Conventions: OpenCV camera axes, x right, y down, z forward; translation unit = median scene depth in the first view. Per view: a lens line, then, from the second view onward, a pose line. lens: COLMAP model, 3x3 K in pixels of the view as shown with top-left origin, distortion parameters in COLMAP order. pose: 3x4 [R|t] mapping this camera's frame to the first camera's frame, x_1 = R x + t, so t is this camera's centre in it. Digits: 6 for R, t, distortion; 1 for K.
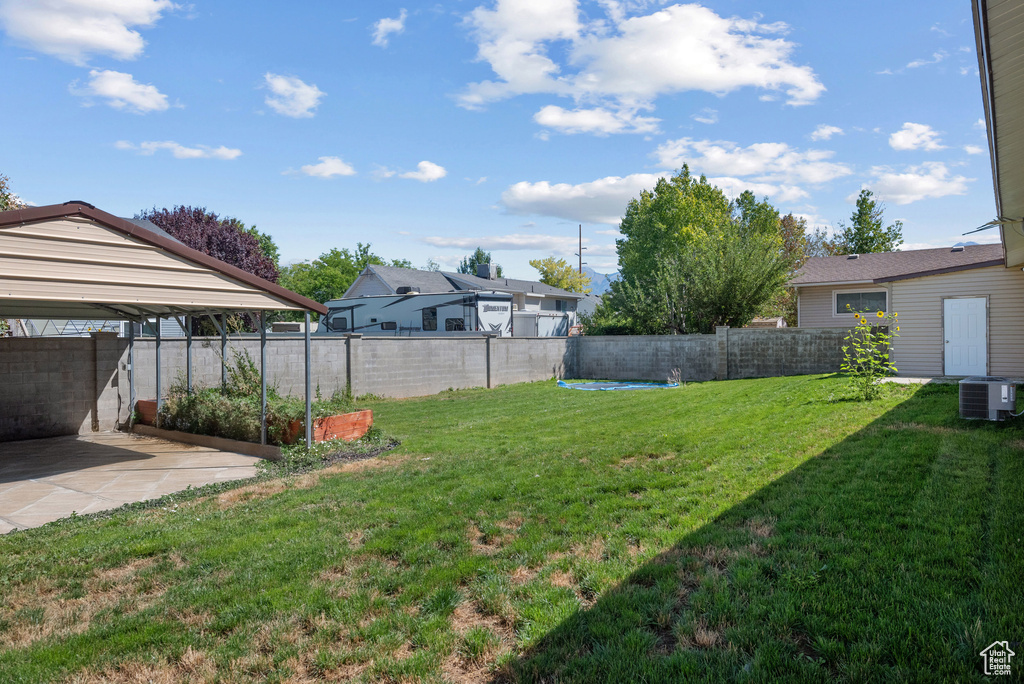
lens RADIAL K [[661.5, 0, 512.0], [0, 661.5, 342.0], [0, 0, 1]] dist [0.000641, 0.000113]
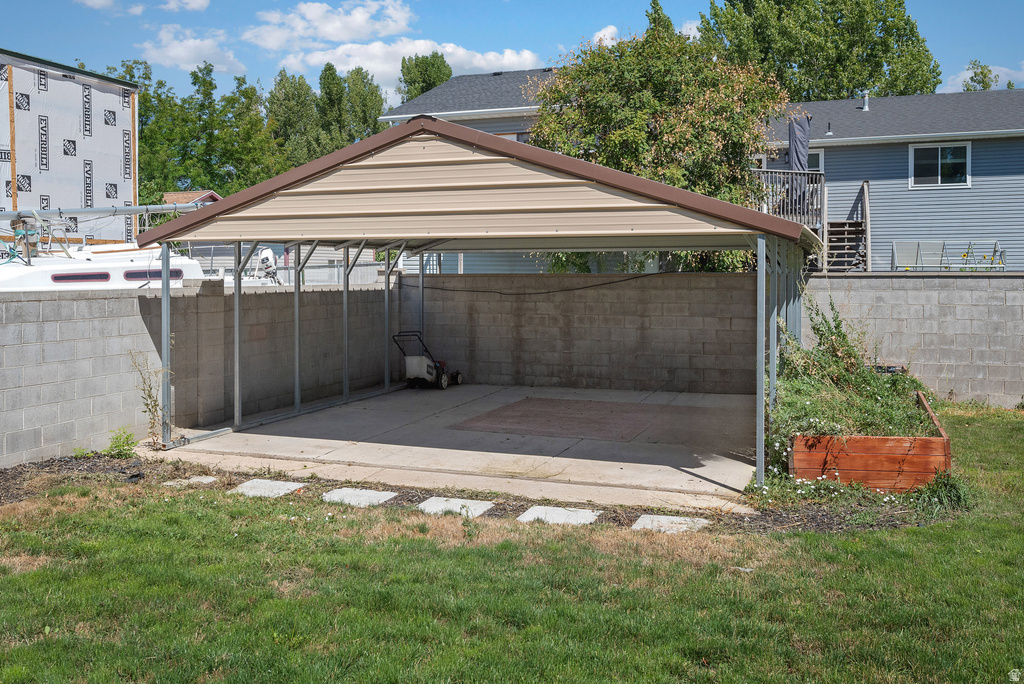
lens RADIAL K [[901.2, 0, 512.0], [0, 901.2, 342.0], [0, 0, 1]] dist [0.004984, 0.002567]
pose [[0.265561, 0.084301, -0.960401, 0.294180], [-0.000720, 0.996187, 0.087243, -0.019340], [0.964094, -0.022477, 0.264609, 0.506433]]
